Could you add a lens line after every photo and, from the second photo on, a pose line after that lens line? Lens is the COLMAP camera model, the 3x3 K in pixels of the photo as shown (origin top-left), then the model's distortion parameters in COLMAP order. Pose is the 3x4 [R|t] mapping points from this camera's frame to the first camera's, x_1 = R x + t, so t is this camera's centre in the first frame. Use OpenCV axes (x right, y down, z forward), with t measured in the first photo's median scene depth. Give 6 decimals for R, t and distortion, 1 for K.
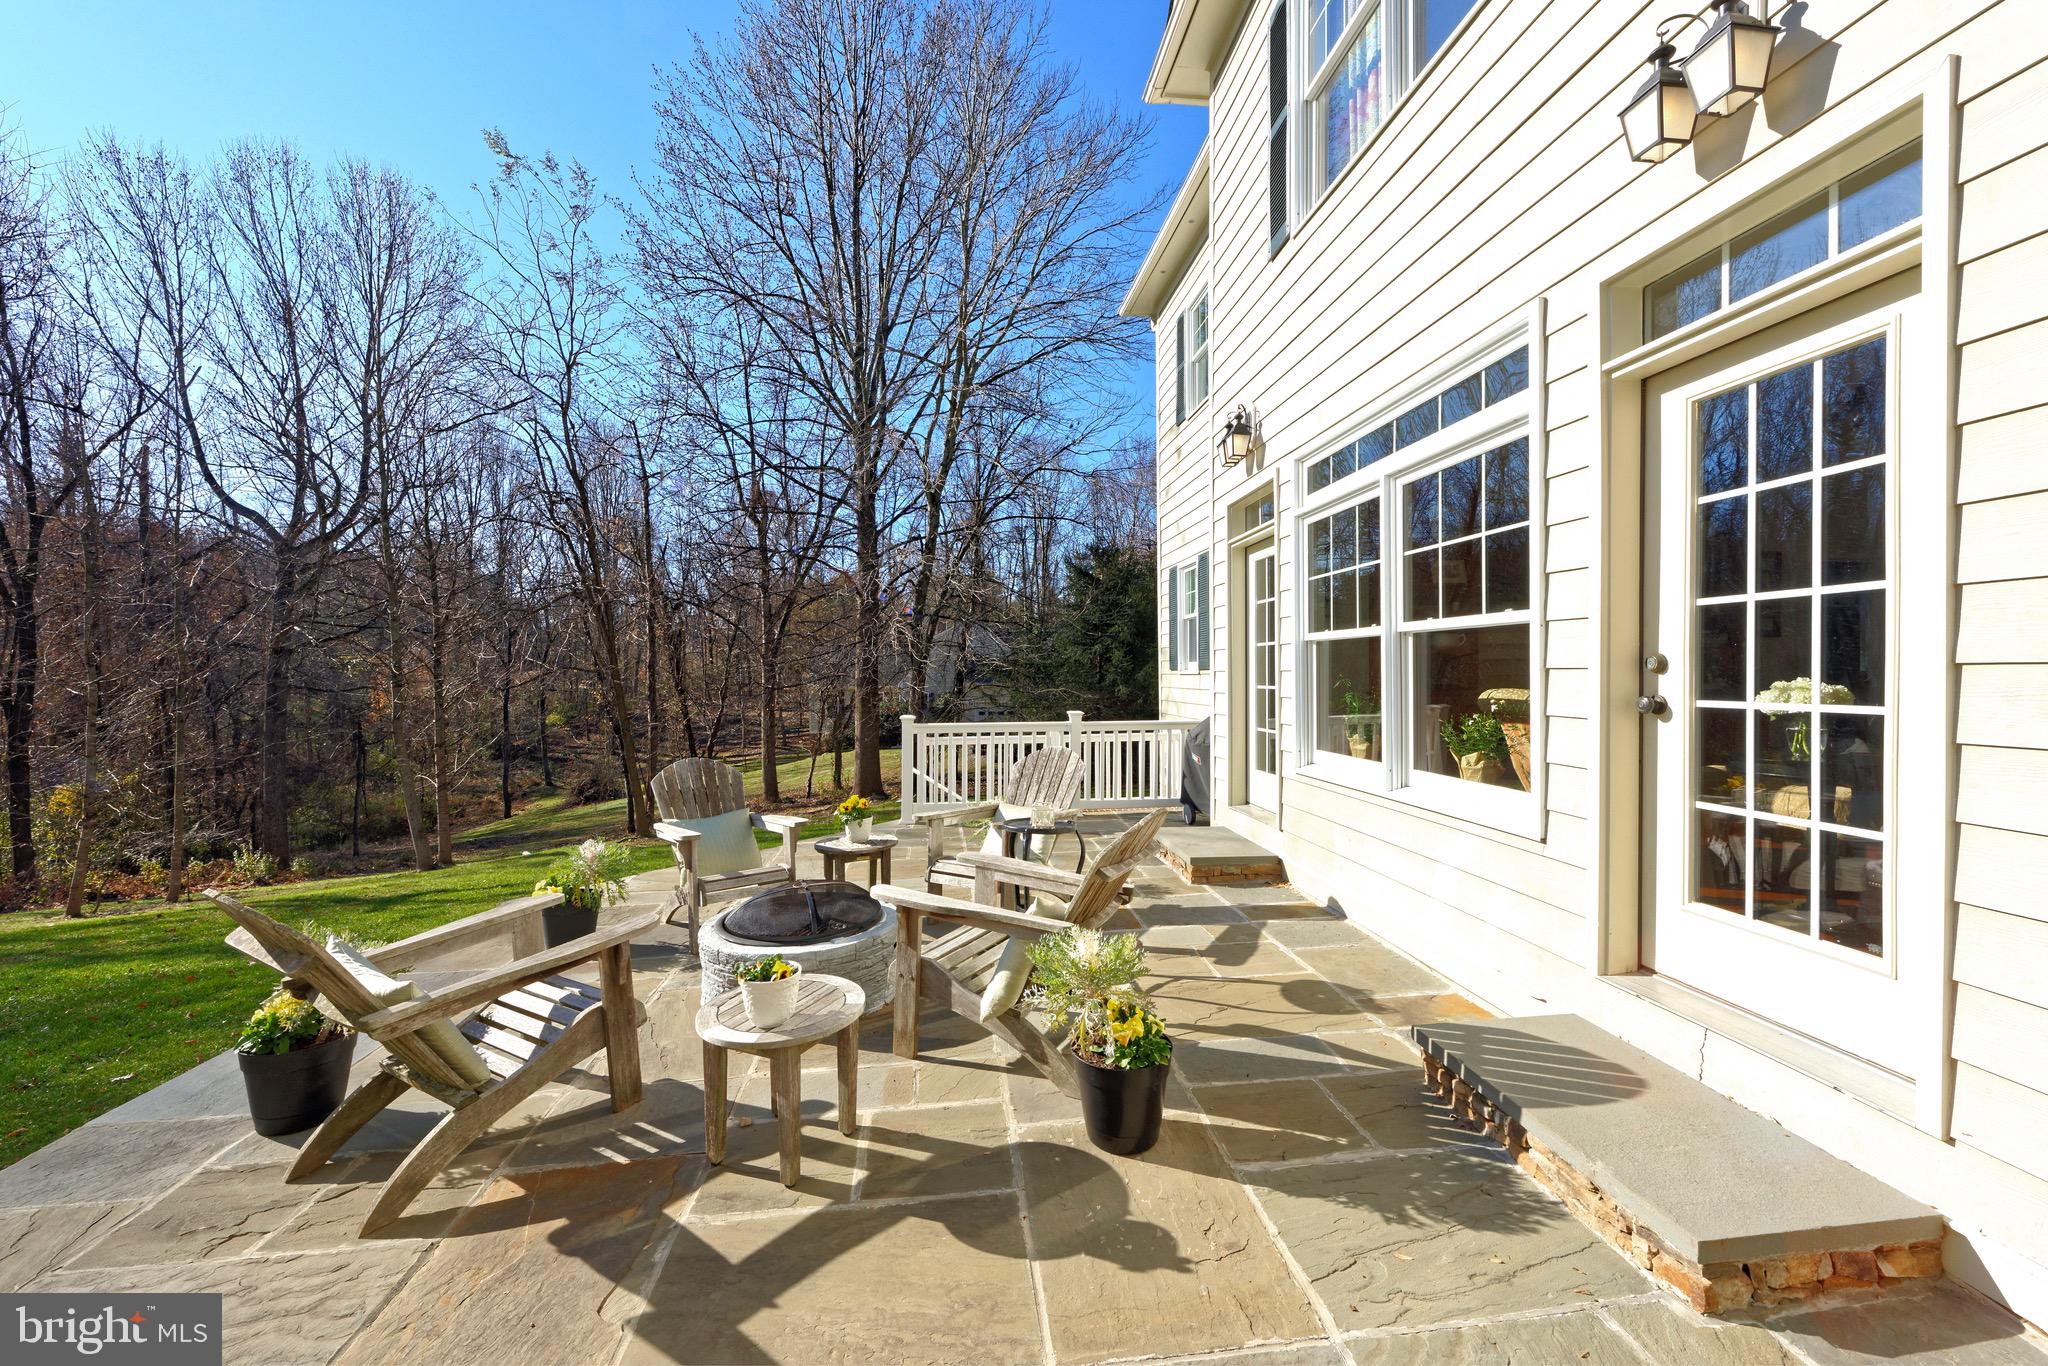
lens RADIAL K [[835.3, 0, 1054.1], [0, 835.3, 675.2], [0, 0, 1]] dist [-0.002584, -0.000312]
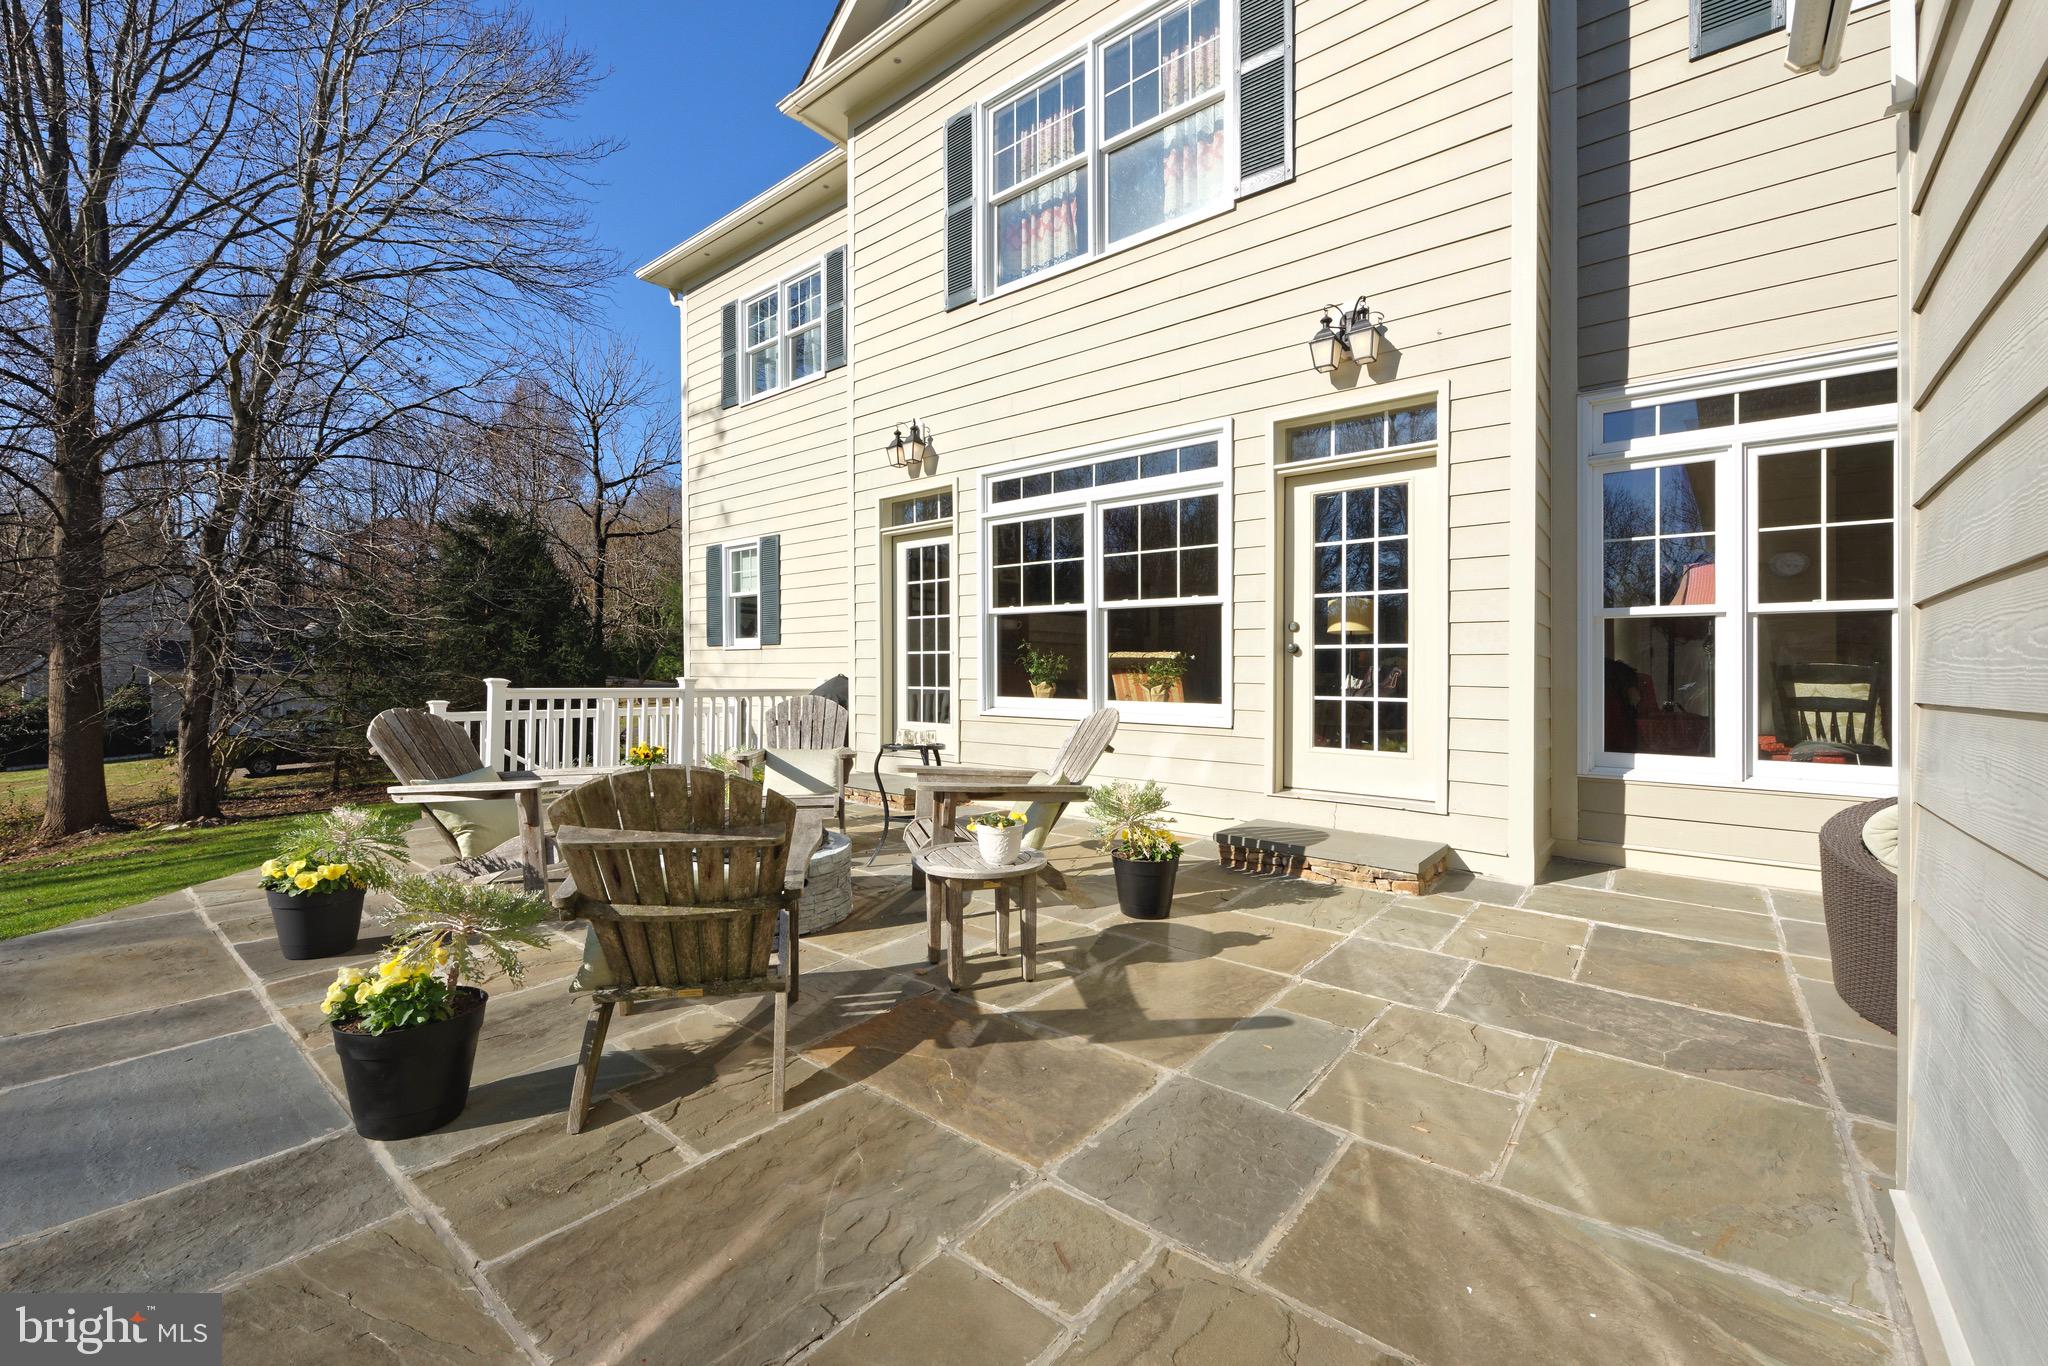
lens RADIAL K [[814.1, 0, 1008.0], [0, 814.1, 678.4], [0, 0, 1]] dist [-0.003084, -0.000418]
pose [[0.738416, 0.009063, 0.674284, -0.991500], [-0.013259, 0.999912, 0.001081, 0.107373], [-0.674215, -0.009738, 0.738471, 0.059994]]
